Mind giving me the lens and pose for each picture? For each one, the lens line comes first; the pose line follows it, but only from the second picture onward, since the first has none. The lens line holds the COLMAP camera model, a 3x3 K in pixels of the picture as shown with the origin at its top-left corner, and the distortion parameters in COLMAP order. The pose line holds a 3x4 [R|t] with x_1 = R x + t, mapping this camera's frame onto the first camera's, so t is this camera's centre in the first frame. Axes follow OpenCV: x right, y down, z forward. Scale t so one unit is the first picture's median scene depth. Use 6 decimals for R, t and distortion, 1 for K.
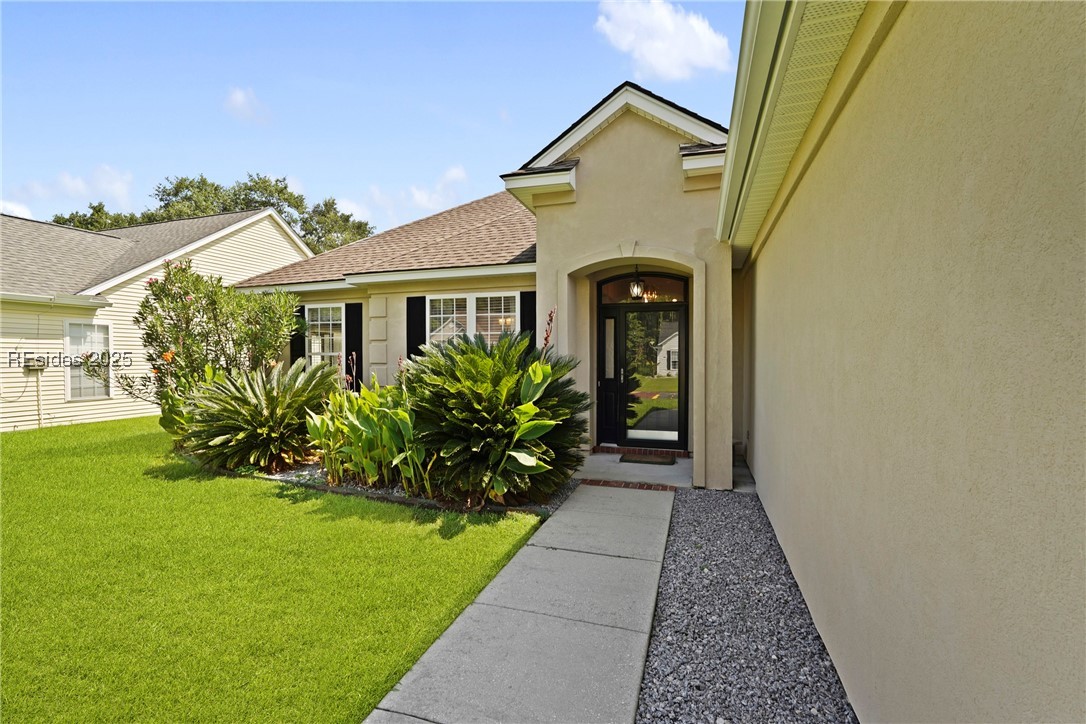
lens RADIAL K [[484.0, 0, 543.5], [0, 484.0, 366.5], [0, 0, 1]] dist [-0.001855, -0.000329]
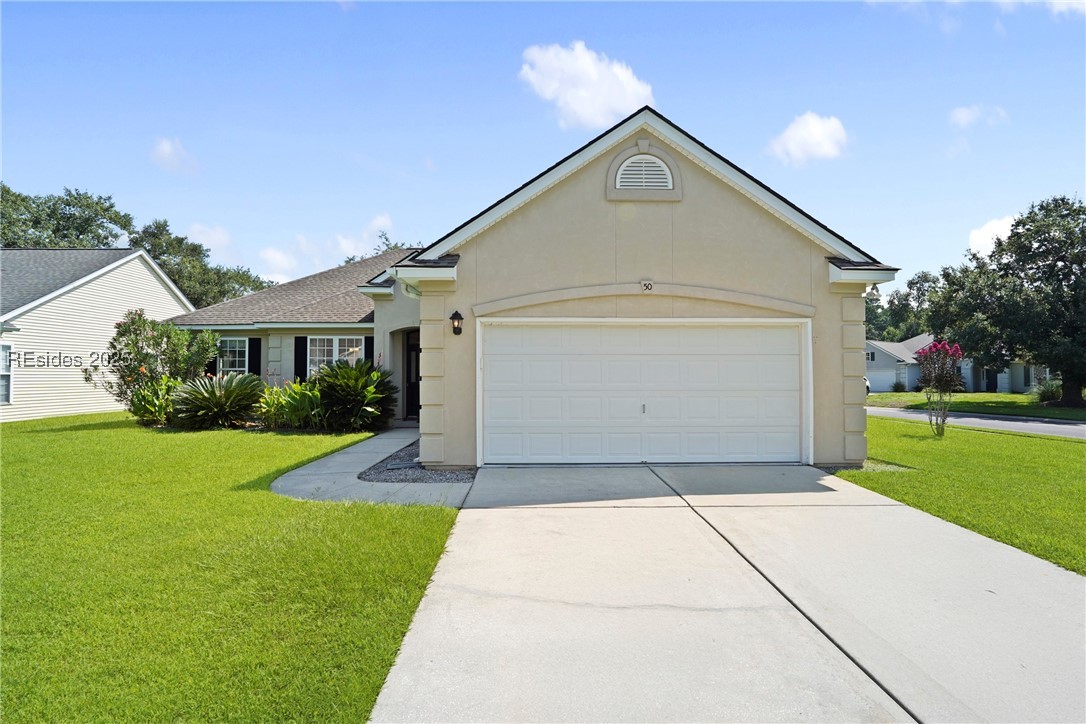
lens RADIAL K [[484.0, 0, 543.5], [0, 484.0, 366.5], [0, 0, 1]] dist [-0.001855, -0.000329]
pose [[0.946523, 0.006364, 0.322574, 0.003206], [0.005750, 0.999314, -0.036585, 0.034237], [-0.322585, 0.036484, 0.945837, -0.956142]]
